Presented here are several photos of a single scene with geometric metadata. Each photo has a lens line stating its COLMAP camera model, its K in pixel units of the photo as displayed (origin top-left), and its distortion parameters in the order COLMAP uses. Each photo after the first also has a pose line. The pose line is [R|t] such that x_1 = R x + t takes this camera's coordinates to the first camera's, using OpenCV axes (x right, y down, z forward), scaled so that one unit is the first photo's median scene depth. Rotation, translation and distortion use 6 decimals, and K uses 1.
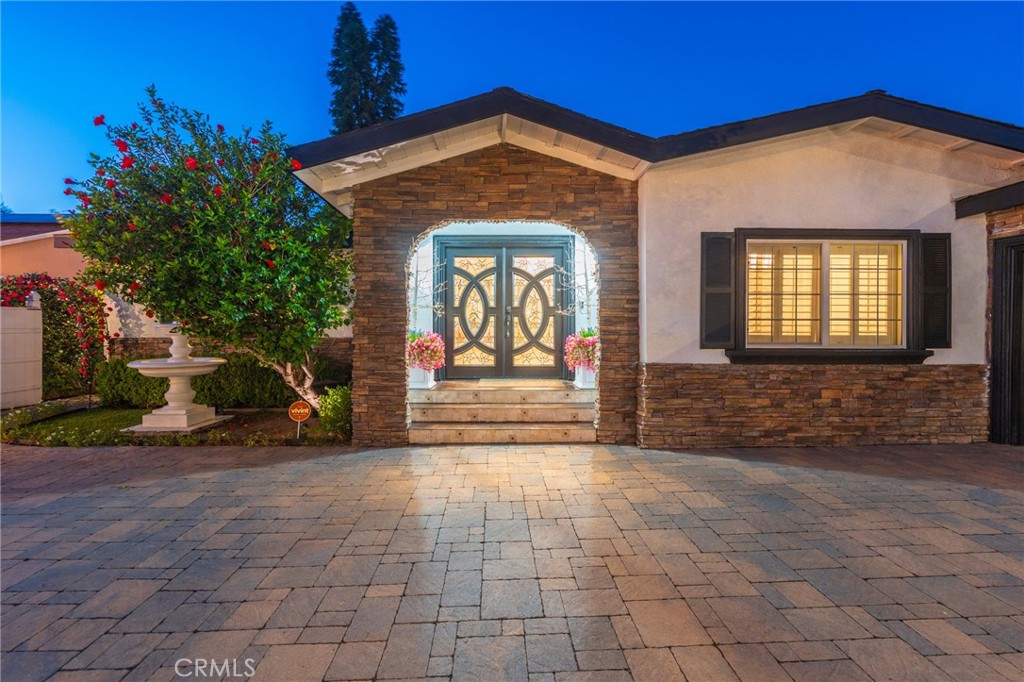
lens RADIAL K [[408.6, 0, 514.3], [0, 408.6, 323.9], [0, 0, 1]] dist [0.000827, 0.000005]
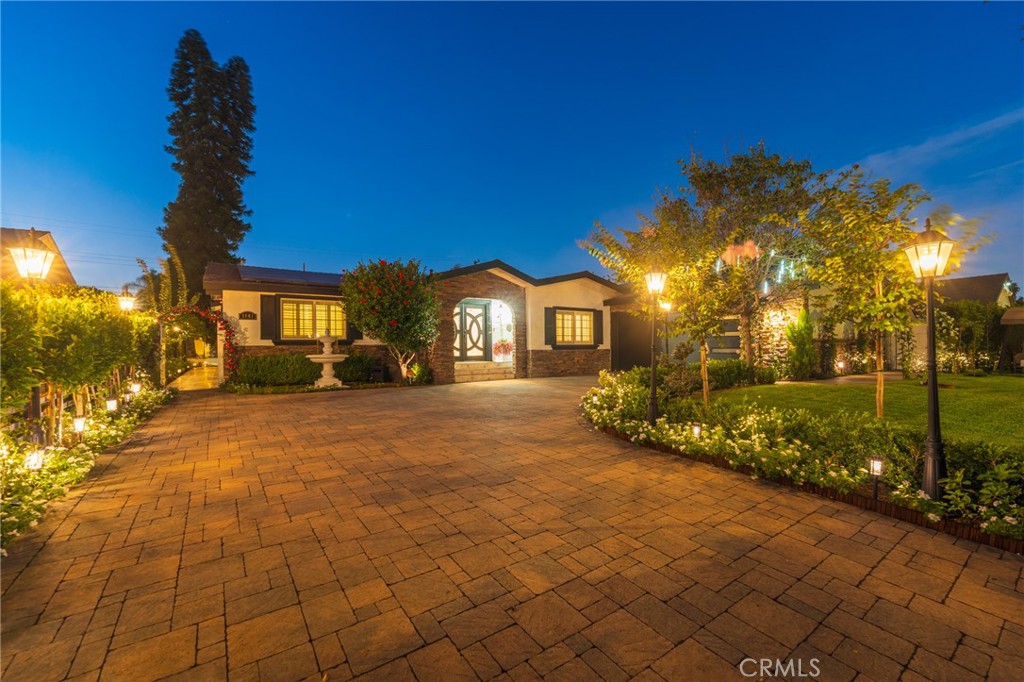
lens RADIAL K [[438.6, 0, 515.4], [0, 438.6, 322.5], [0, 0, 1]] dist [-0.000983, -0.000320]
pose [[0.825311, 0.022906, 0.564214, -1.531771], [0.004734, 0.998861, -0.047477, 0.045820], [-0.564659, 0.041854, 0.824262, -1.539085]]
